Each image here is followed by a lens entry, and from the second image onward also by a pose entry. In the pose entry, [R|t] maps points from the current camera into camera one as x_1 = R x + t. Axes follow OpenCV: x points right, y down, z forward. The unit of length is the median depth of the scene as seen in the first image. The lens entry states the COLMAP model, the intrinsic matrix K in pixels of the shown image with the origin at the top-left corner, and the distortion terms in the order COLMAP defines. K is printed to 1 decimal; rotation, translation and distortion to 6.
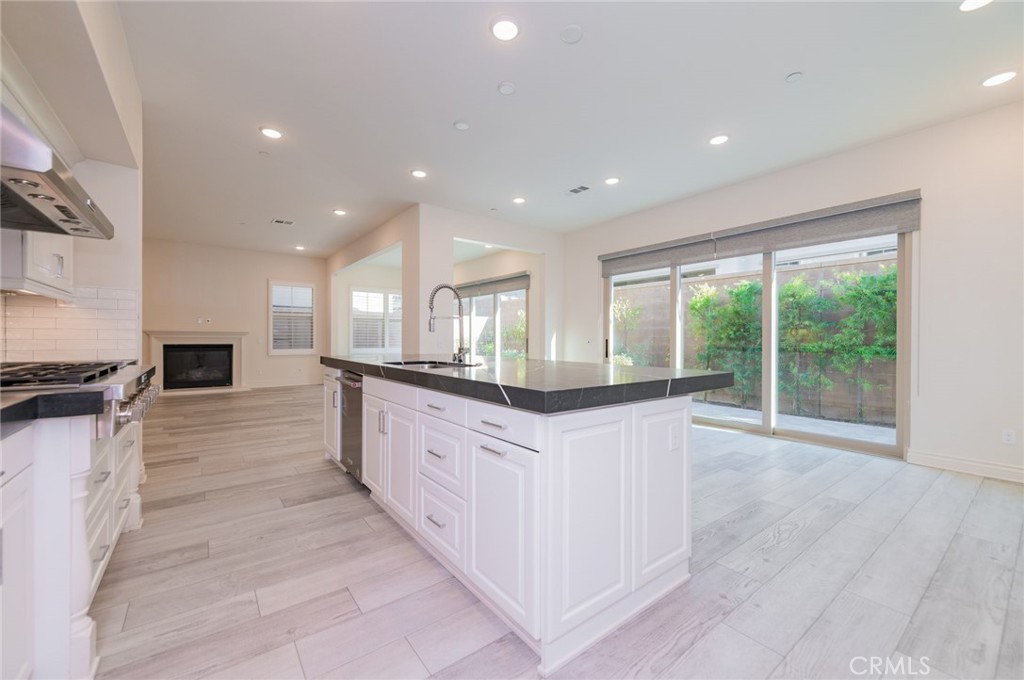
lens RADIAL K [[406.4, 0, 510.2], [0, 406.4, 341.4], [0, 0, 1]] dist [0.018435, -0.004647]
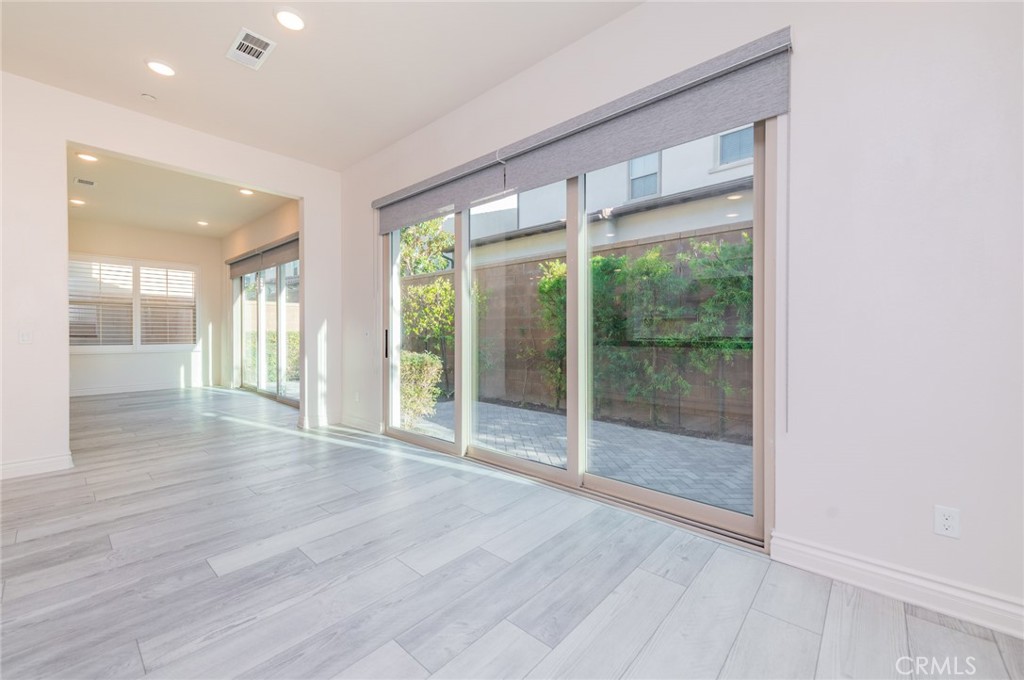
lens RADIAL K [[406.4, 0, 513.3], [0, 406.4, 337.2], [0, 0, 1]] dist [0.018435, -0.004647]
pose [[0.980525, -0.004436, 0.196342, 0.306577], [0.004158, 0.999990, 0.001824, 0.006386], [-0.196348, -0.000972, 0.980534, 0.312331]]
